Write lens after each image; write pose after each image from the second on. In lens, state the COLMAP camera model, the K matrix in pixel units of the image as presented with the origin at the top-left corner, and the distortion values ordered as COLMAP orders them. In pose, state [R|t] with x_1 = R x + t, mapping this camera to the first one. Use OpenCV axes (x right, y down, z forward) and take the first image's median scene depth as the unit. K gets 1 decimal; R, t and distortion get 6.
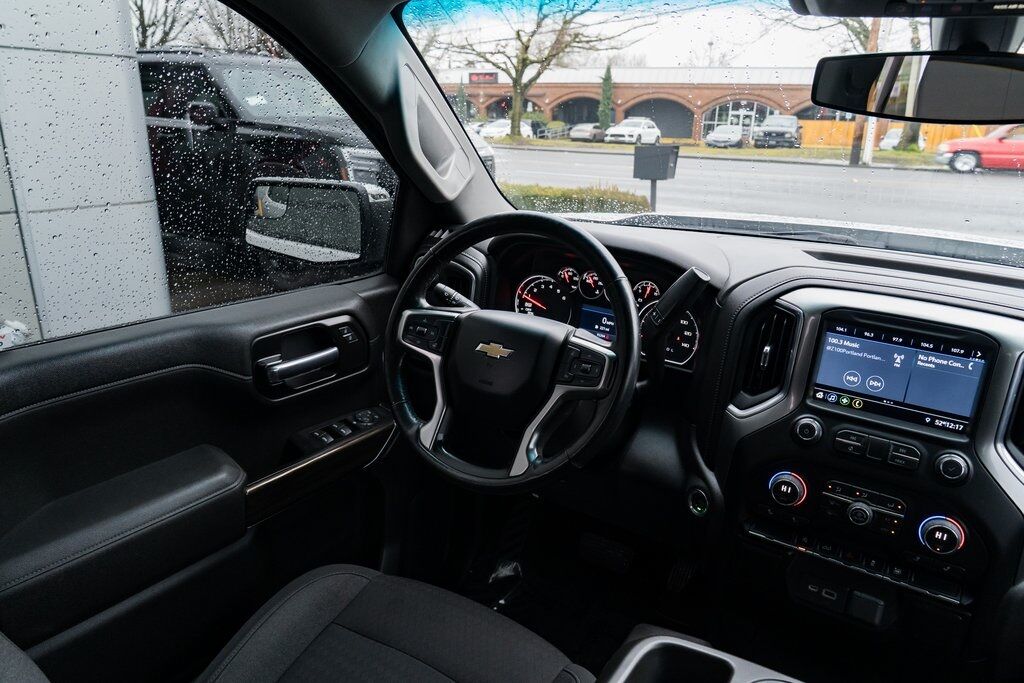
lens RADIAL K [[692.4, 0, 513.4], [0, 692.4, 347.9], [0, 0, 1]] dist [-0.024904, 0.013319]
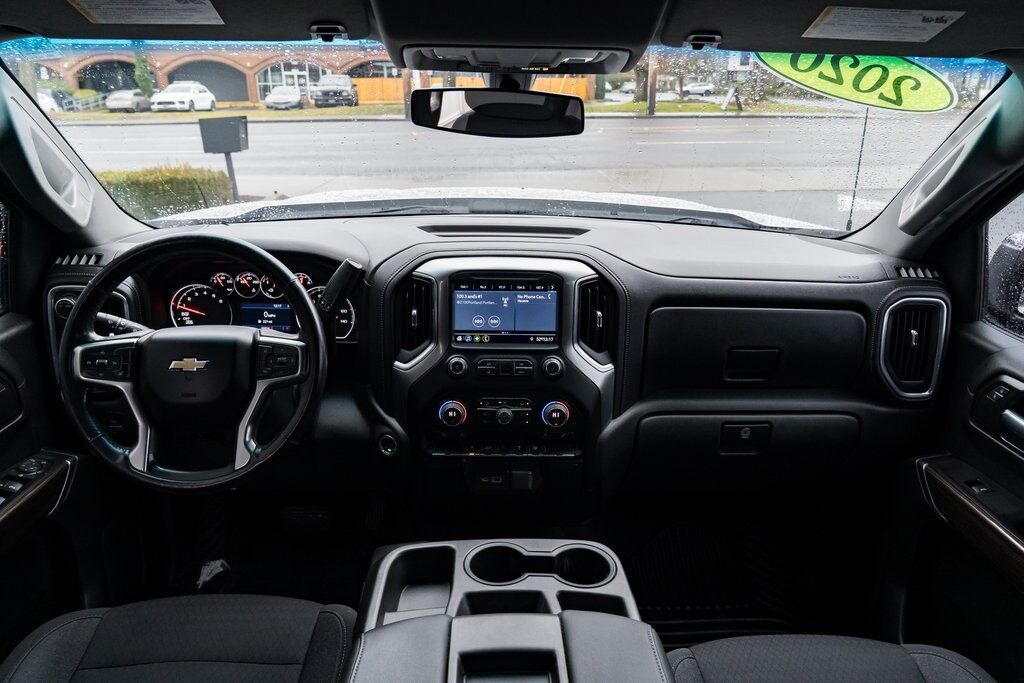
lens RADIAL K [[692.4, 0, 509.4], [0, 692.4, 343.4], [0, 0, 1]] dist [-0.024904, 0.013319]
pose [[0.832047, -0.224449, 0.507269, -0.110630], [0.200407, 0.974347, 0.102397, -0.028550], [-0.517238, 0.016462, 0.855683, -0.135635]]
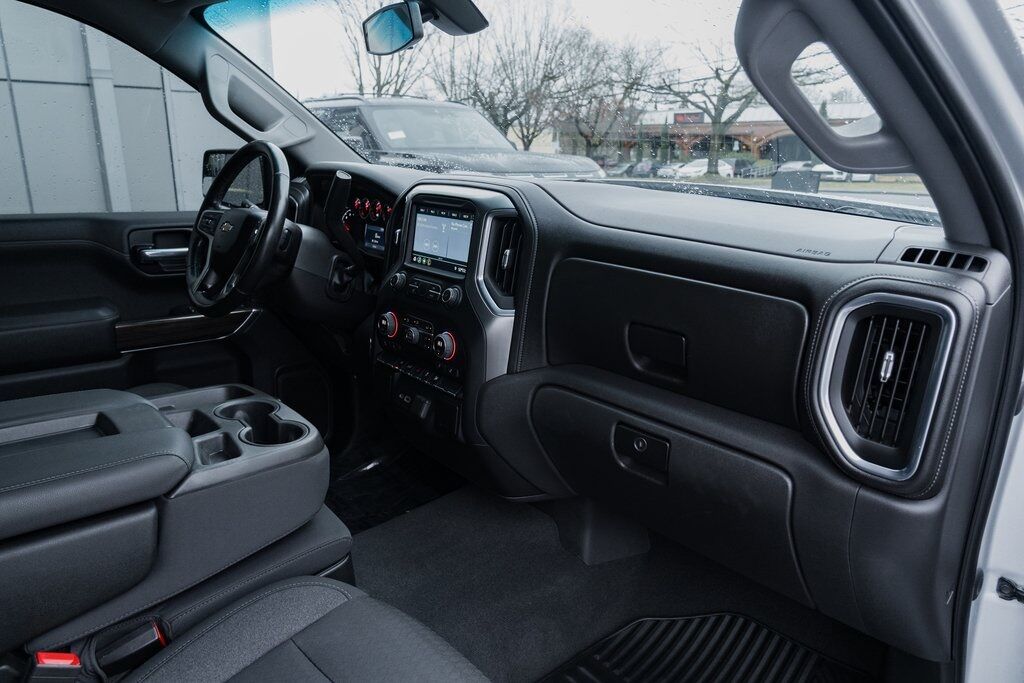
lens RADIAL K [[704.8, 0, 504.7], [0, 704.8, 334.5], [0, 0, 1]] dist [-0.034435, -0.003518]
pose [[0.955377, 0.047043, -0.291620, 0.768444], [-0.070210, 0.995109, -0.069486, 0.227059], [0.286925, 0.086860, 0.954007, -0.228385]]
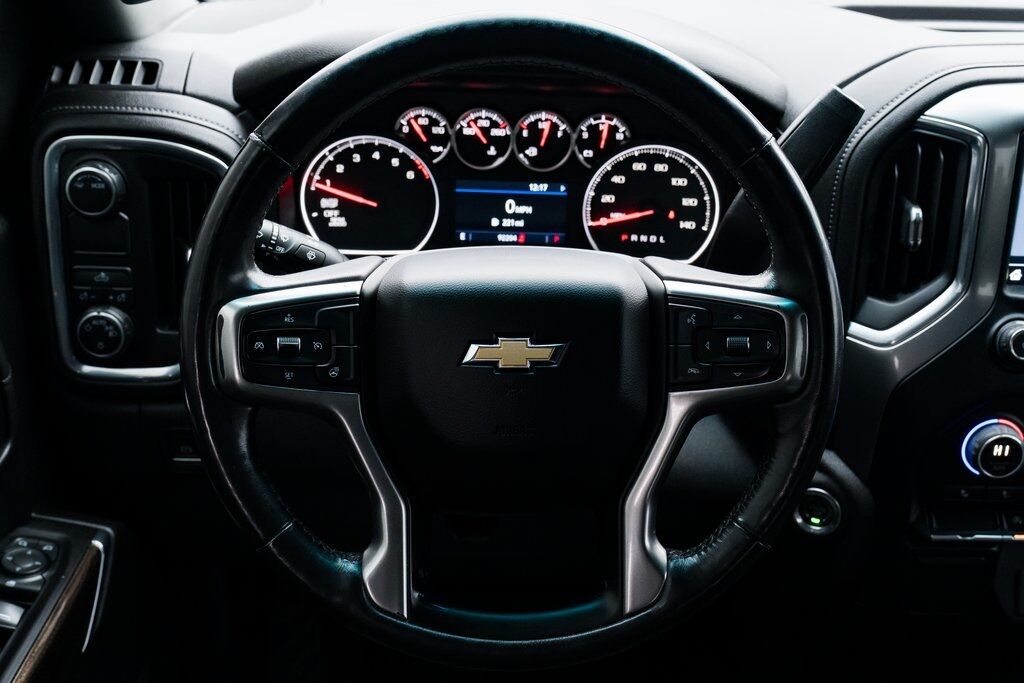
lens RADIAL K [[1189.6, 0, 540.7], [0, 1189.6, 337.9], [0, 0, 1]] dist [0.026111, 0.000000]
pose [[0.835251, -0.262622, 0.483099, -0.271405], [0.186782, 0.961840, 0.199938, -0.110881], [-0.517173, -0.076764, 0.852432, 0.263819]]
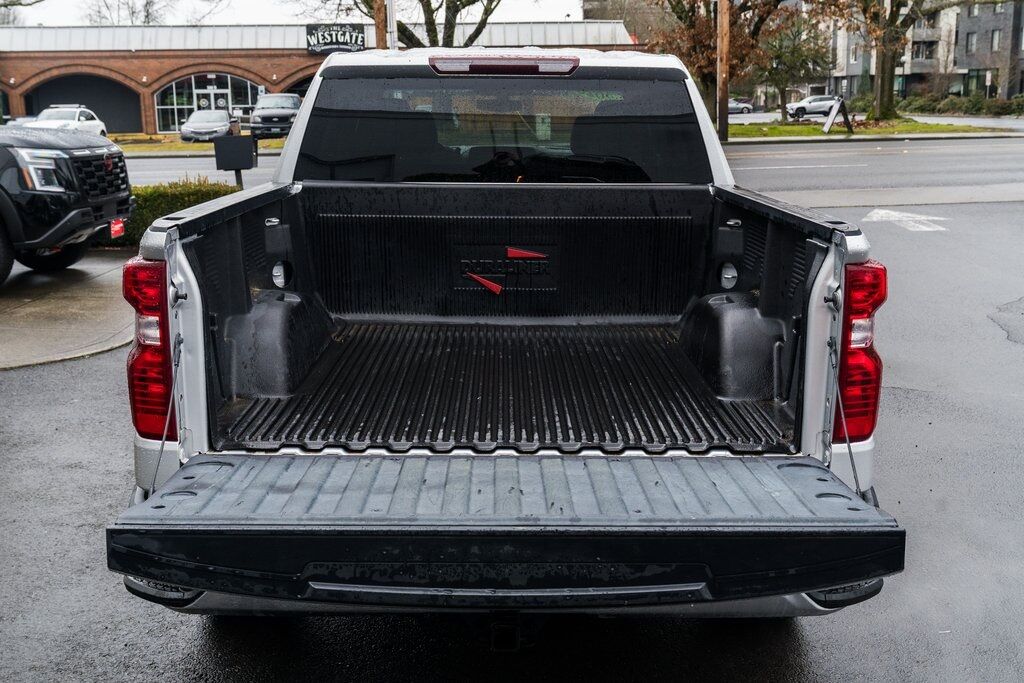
lens RADIAL K [[1165.3, 0, 509.9], [0, 1165.3, 337.6], [0, 0, 1]] dist [0.024284, 0.000000]
pose [[0.841517, -0.148986, 0.519280, -2.607584], [0.209868, 0.975880, -0.060113, 1.206068], [-0.497799, 0.159567, 0.852487, -4.031870]]
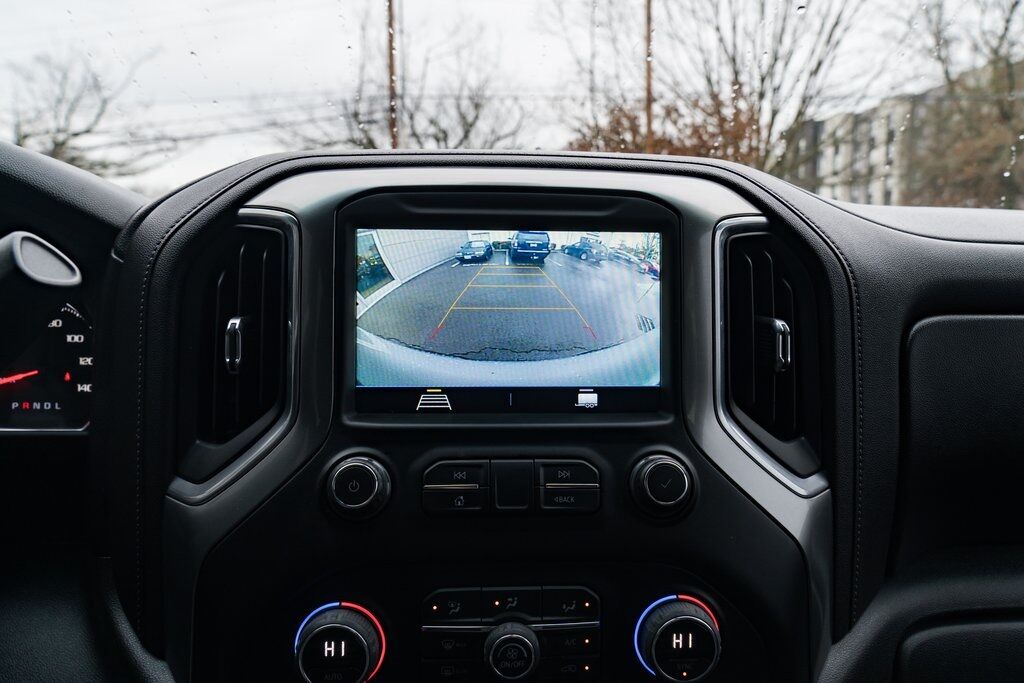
lens RADIAL K [[729.4, 0, 538.2], [0, 729.4, 352.8], [0, 0, 1]] dist [-0.007167, -0.004610]
pose [[0.805568, -0.115685, 0.581100, 0.195553], [0.218758, 0.969531, -0.110246, 0.082449], [-0.550641, 0.215931, 0.806330, 0.415510]]
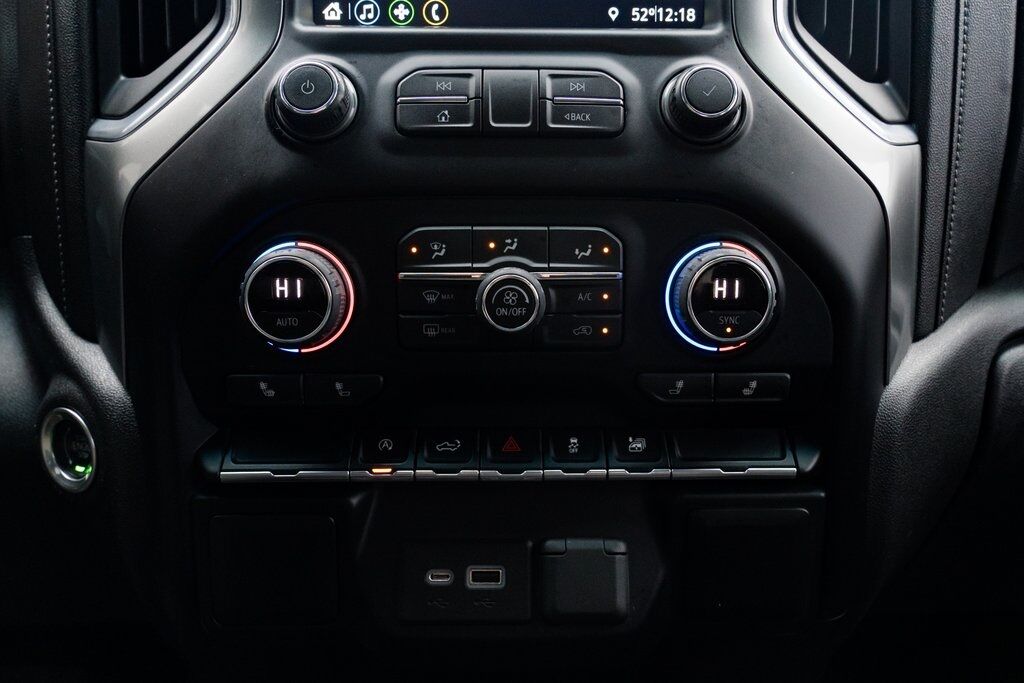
lens RADIAL K [[767.6, 0, 522.8], [0, 767.6, 346.8], [0, 0, 1]] dist [-0.019527, 0.019666]
pose [[0.828378, -0.177803, 0.531202, 0.214415], [0.217198, 0.976054, -0.012004, 0.186354], [-0.516348, 0.125320, 0.847160, 0.478026]]
